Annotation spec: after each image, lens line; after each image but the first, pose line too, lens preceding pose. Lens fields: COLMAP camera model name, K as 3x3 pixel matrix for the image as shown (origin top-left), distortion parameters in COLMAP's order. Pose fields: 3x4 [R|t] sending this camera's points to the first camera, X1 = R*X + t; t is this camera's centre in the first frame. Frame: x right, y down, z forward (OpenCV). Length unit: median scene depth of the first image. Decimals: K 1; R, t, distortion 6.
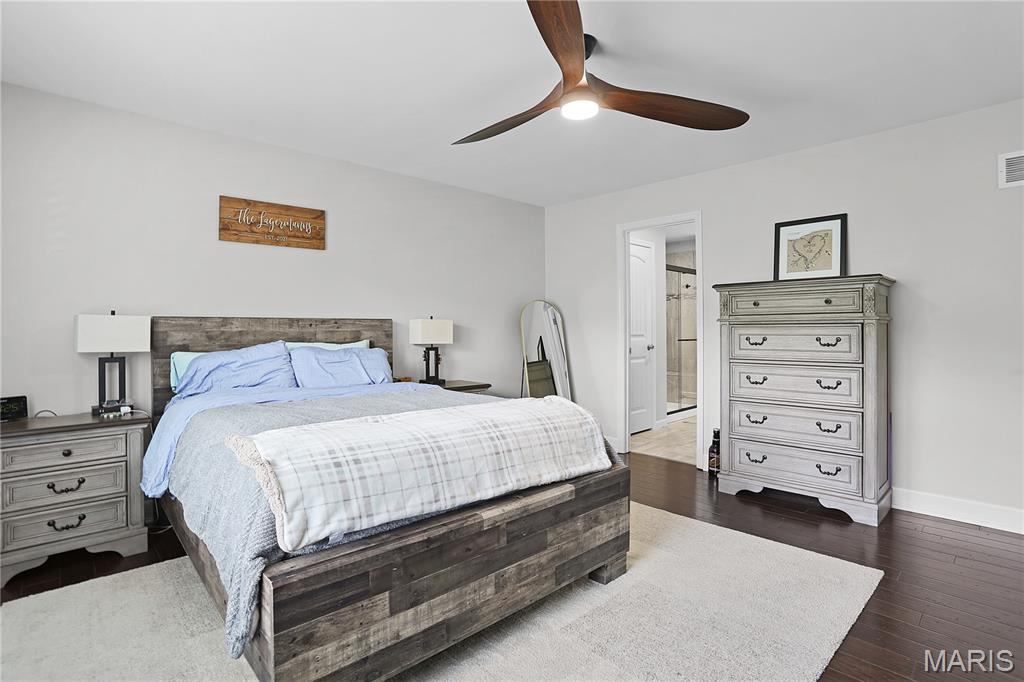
lens RADIAL K [[501.5, 0, 509.4], [0, 501.5, 324.8], [0, 0, 1]] dist [-0.072646, 0.034896]
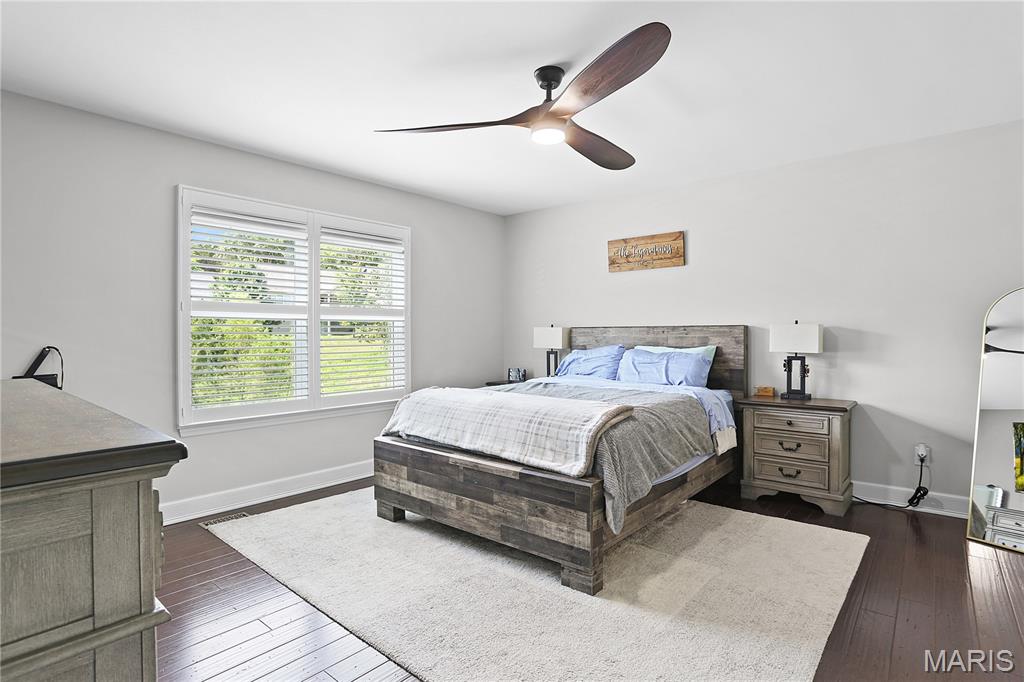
lens RADIAL K [[515.0, 0, 512.0], [0, 515.0, 341.0], [0, 0, 1]] dist [-0.086166, -0.000022]
pose [[0.125364, 0.013391, -0.992020, 1.191698], [0.009660, 0.999845, 0.014718, 0.001813], [0.992064, -0.011428, 0.125216, 0.749053]]
